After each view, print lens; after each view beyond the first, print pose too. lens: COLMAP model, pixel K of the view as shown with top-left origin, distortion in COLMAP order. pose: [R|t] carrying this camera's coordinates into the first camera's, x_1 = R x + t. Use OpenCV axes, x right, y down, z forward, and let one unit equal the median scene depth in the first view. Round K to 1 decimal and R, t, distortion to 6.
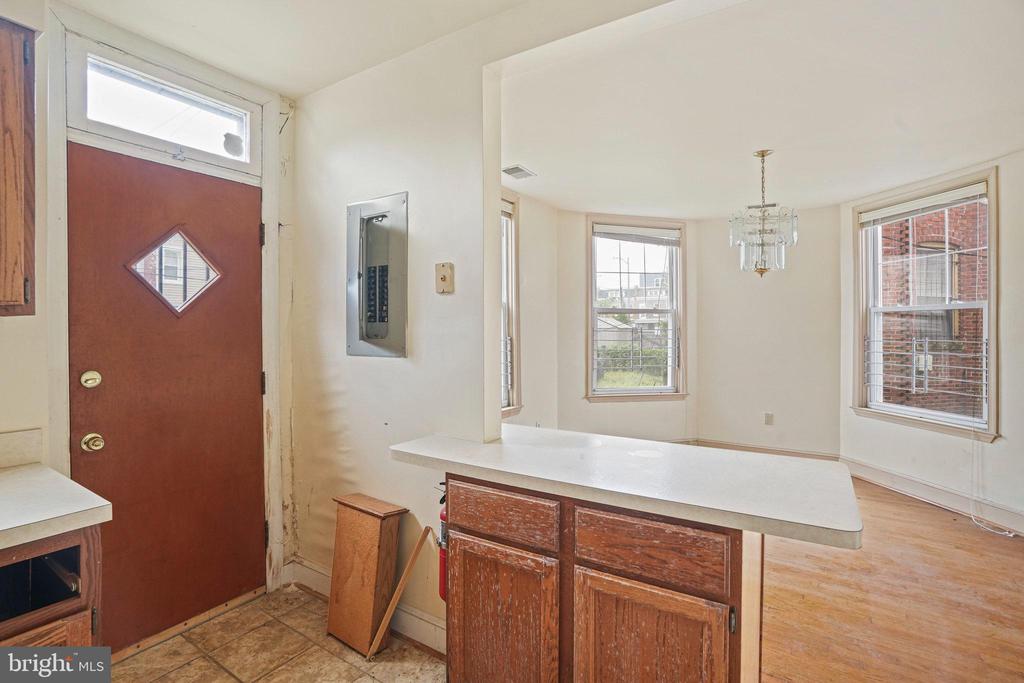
lens RADIAL K [[498.4, 0, 507.8], [0, 498.4, 329.4], [0, 0, 1]] dist [-0.044604, 0.024836]
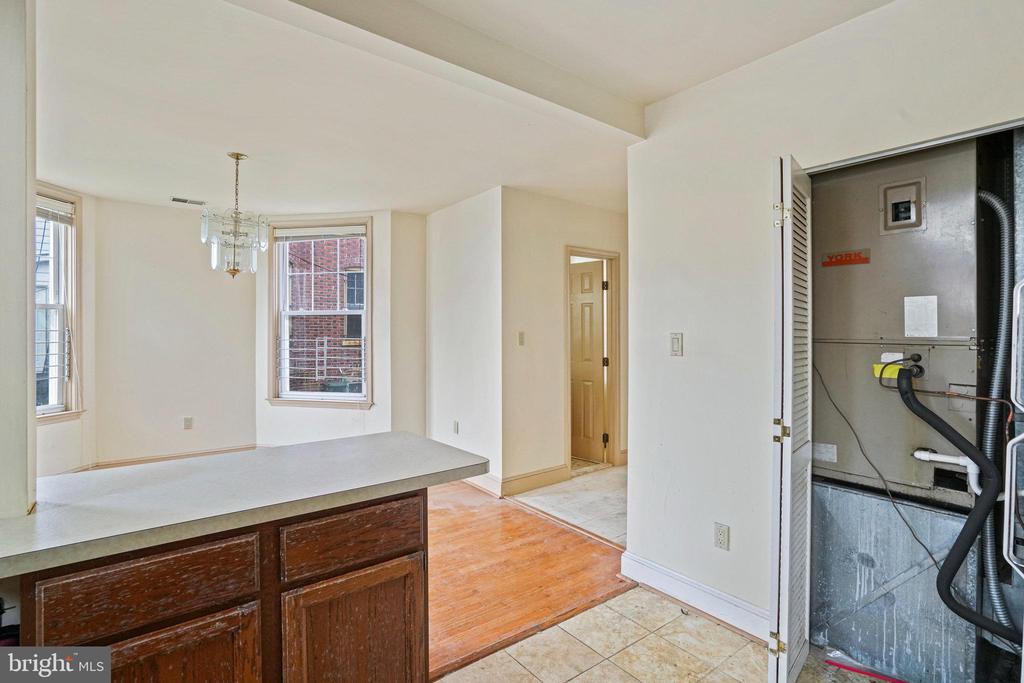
lens RADIAL K [[498.4, 0, 507.8], [0, 498.4, 329.4], [0, 0, 1]] dist [-0.044604, 0.024836]
pose [[0.332212, -0.000024, 0.943205, -0.250533], [0.000750, 1.000000, -0.000239, -0.000929], [-0.943205, 0.000787, 0.332212, 0.139872]]
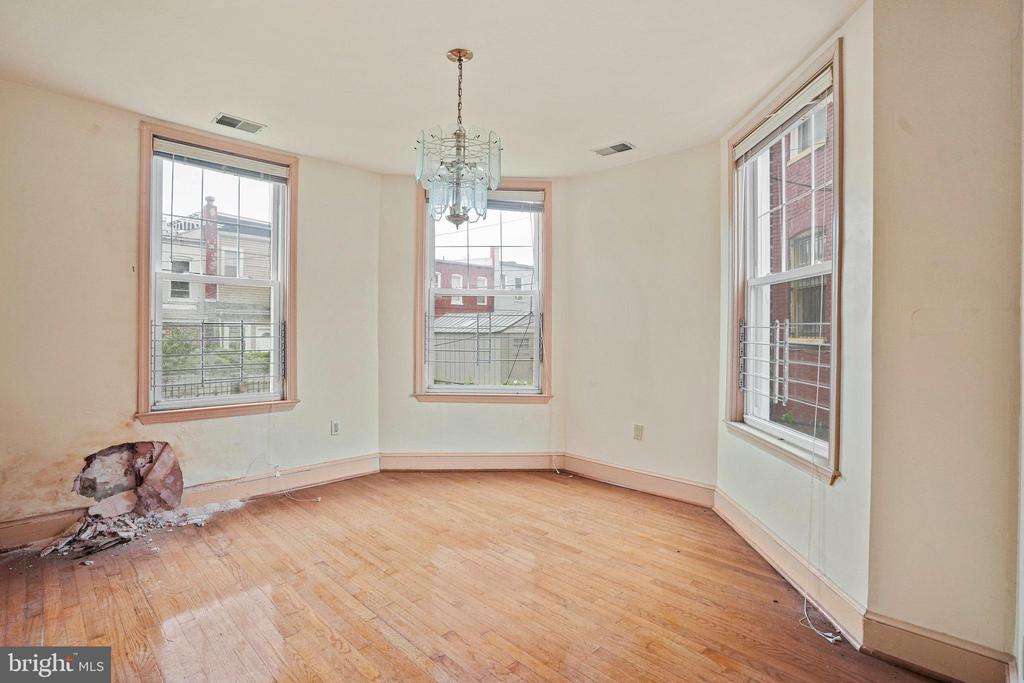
lens RADIAL K [[498.4, 0, 507.8], [0, 498.4, 329.4], [0, 0, 1]] dist [-0.044604, 0.024836]
pose [[0.978413, 0.004577, -0.206608, 0.738341], [-0.004891, 0.999988, -0.001008, 0.038838], [0.206601, 0.001997, 0.978423, 0.316827]]
